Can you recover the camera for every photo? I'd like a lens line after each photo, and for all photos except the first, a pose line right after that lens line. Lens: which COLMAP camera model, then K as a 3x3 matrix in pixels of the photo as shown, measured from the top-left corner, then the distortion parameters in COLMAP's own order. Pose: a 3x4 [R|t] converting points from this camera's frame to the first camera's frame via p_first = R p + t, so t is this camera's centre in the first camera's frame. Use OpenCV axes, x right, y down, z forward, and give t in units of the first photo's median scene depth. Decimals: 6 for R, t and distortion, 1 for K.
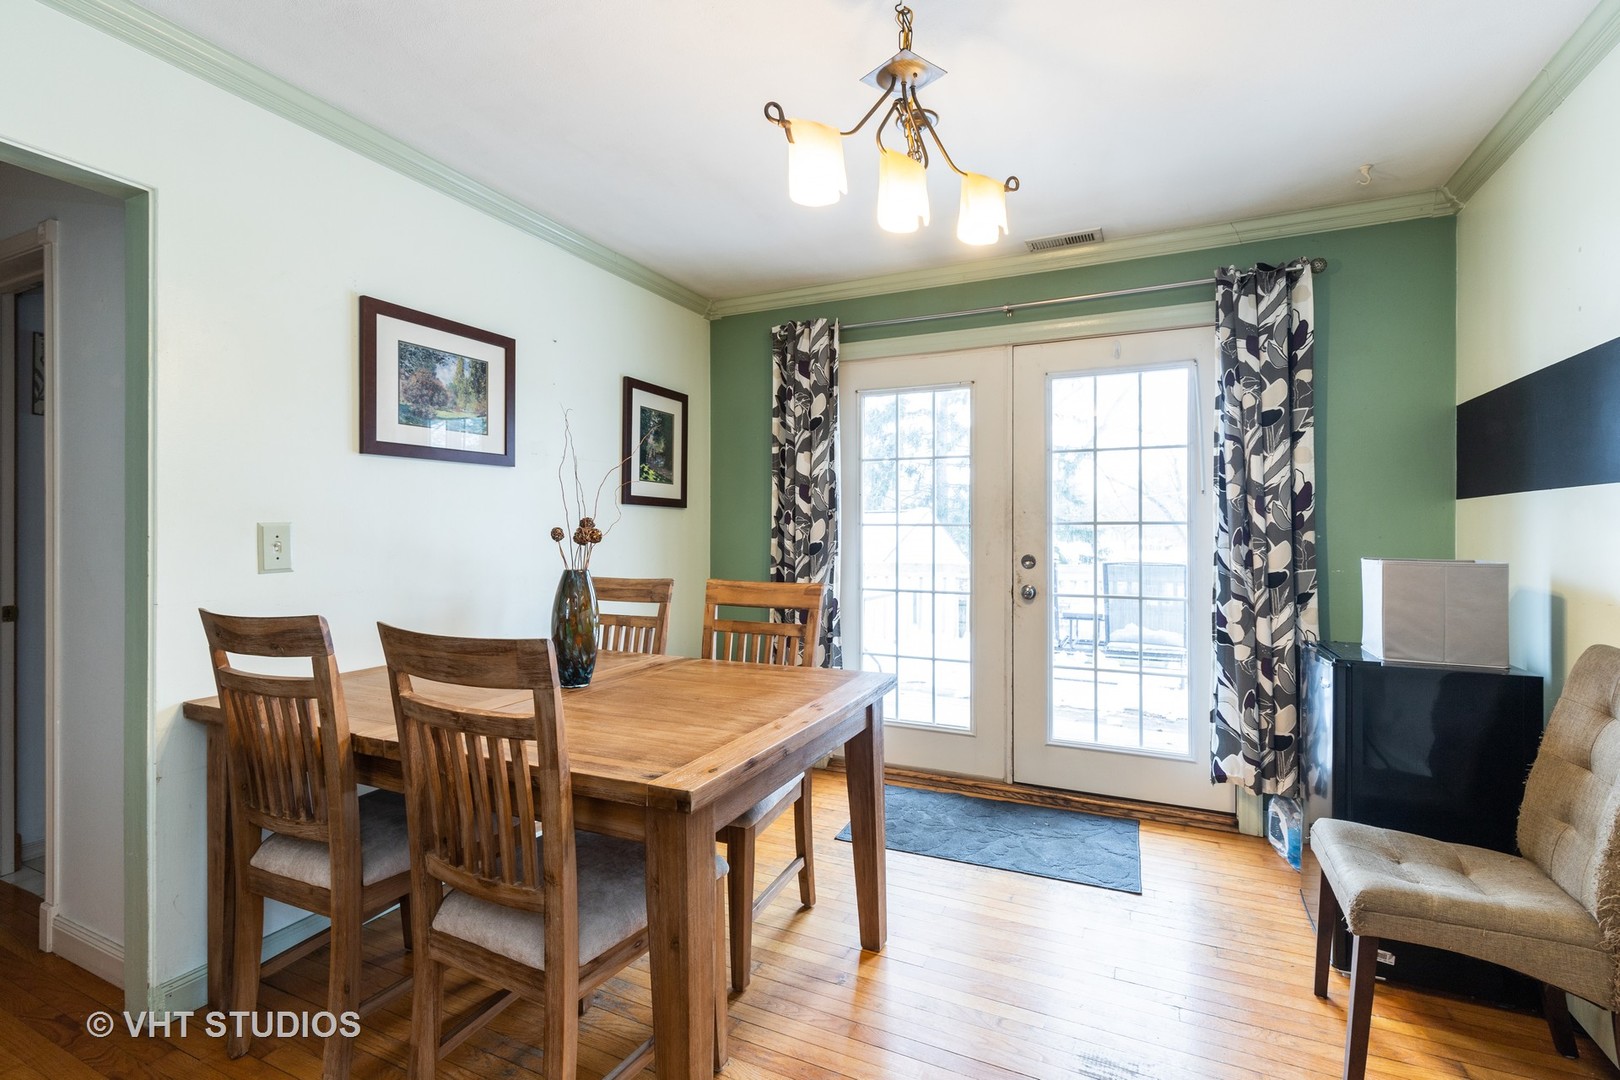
lens RADIAL K [[731.5, 0, 805.0], [0, 731.5, 525.6], [0, 0, 1]] dist [0.001652, 0.000122]
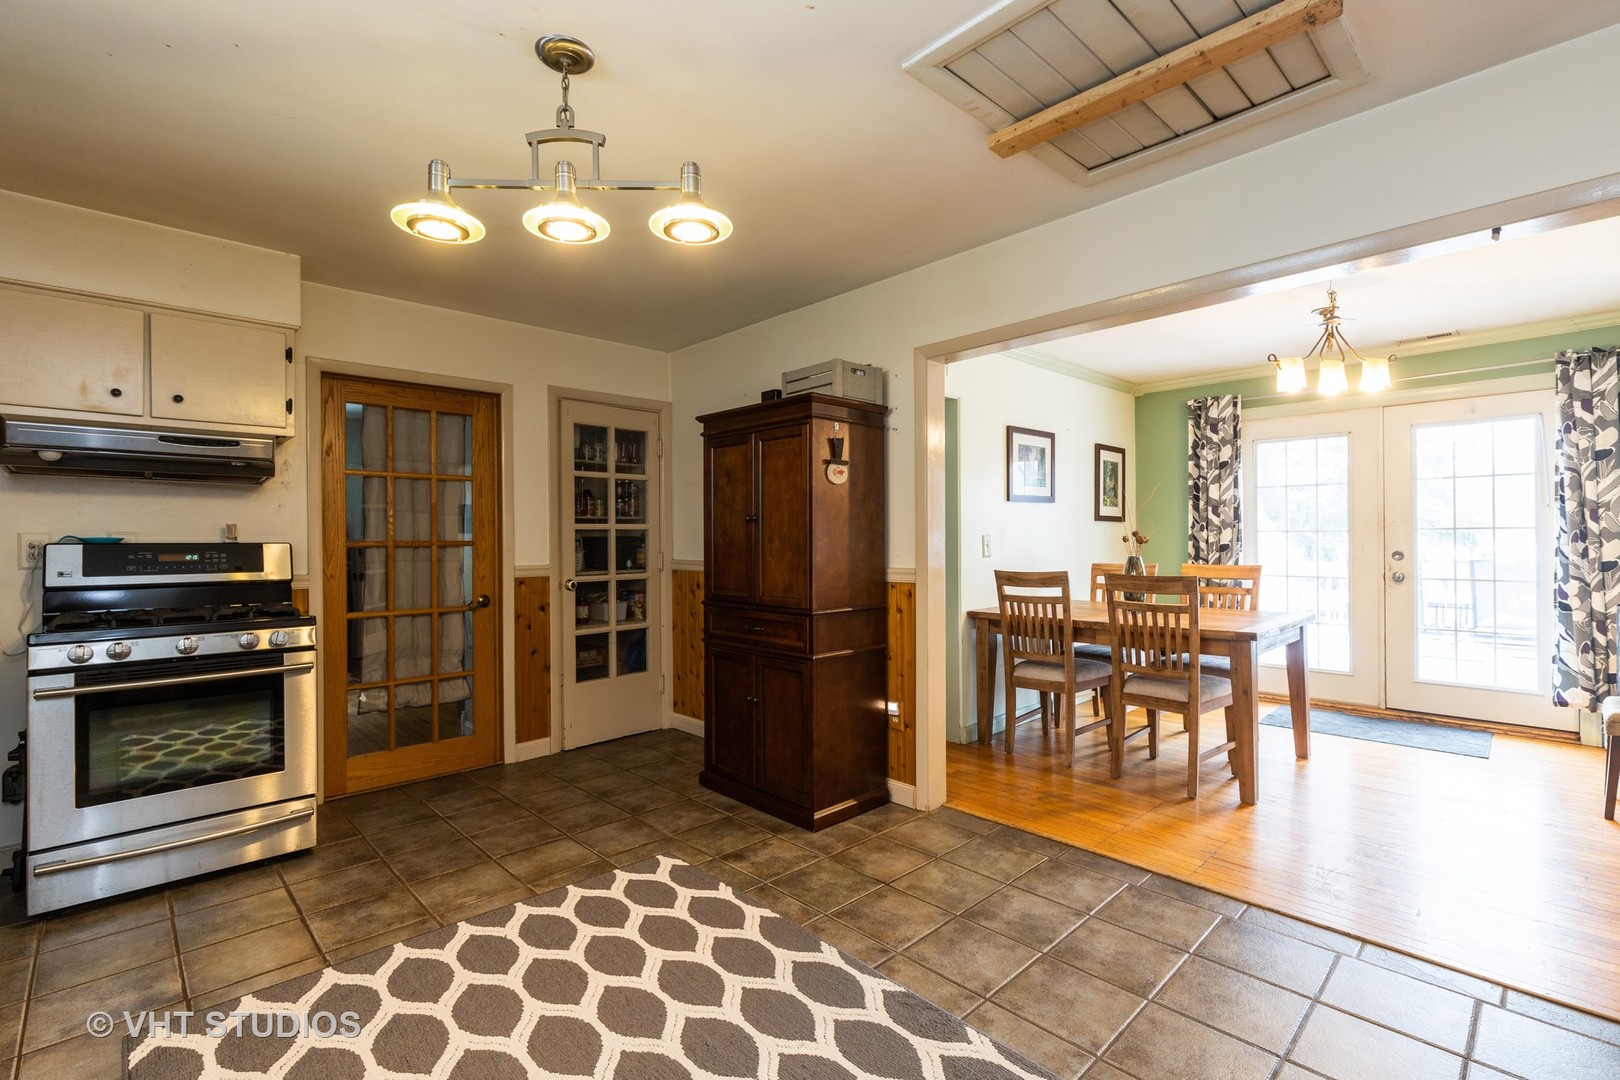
lens RADIAL K [[731.5, 0, 810.2], [0, 731.5, 537.9], [0, 0, 1]] dist [0.001652, 0.000122]
pose [[0.934163, -0.010210, -0.356699, -0.303259], [0.012961, 0.999902, 0.005322, -0.009883], [0.356610, -0.009594, 0.934204, -0.884202]]
